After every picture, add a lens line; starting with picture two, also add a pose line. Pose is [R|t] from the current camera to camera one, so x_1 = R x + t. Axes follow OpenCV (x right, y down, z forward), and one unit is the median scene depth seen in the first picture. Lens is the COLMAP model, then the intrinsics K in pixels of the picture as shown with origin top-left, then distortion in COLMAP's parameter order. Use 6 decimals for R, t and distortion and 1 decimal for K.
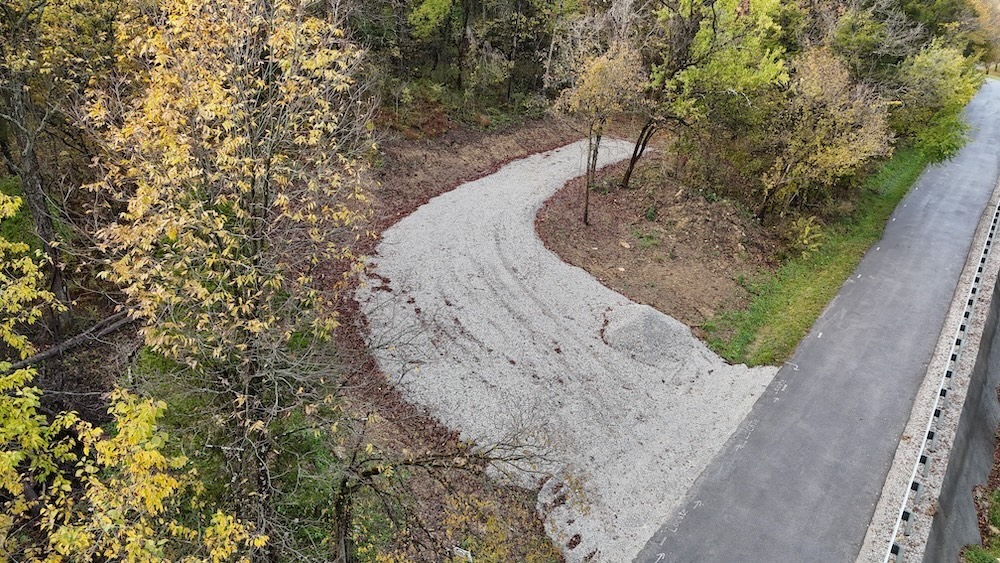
lens RADIAL K [[740.6, 0, 500.0], [0, 740.6, 281.5], [0, 0, 1]] dist [0.099865, -0.080359]
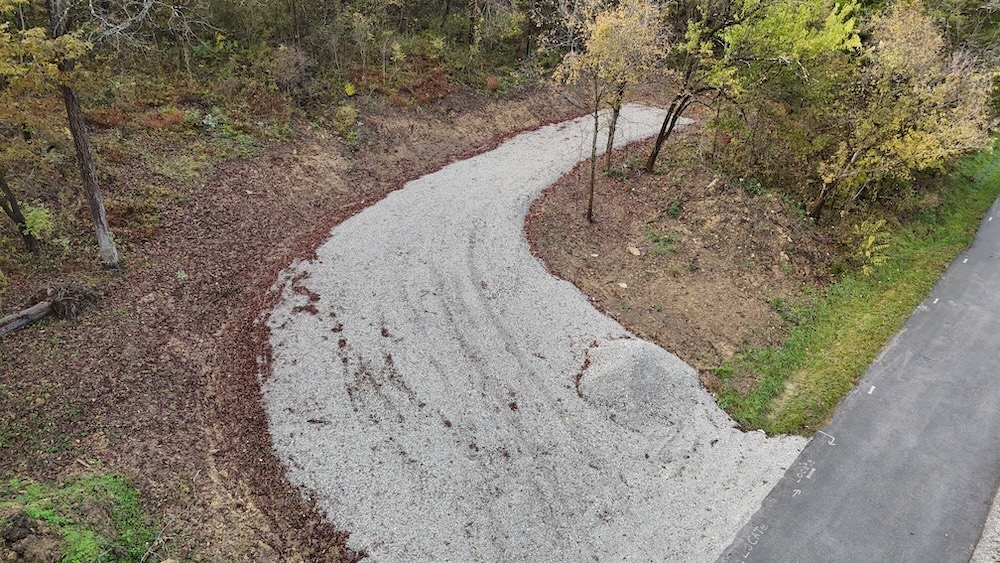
lens RADIAL K [[740.6, 0, 500.0], [0, 740.6, 281.5], [0, 0, 1]] dist [0.099865, -0.080359]
pose [[0.994853, 0.045608, -0.090487, 0.099439], [-0.038594, 0.996221, 0.077808, -0.074829], [0.093694, -0.073915, 0.992853, 0.181837]]
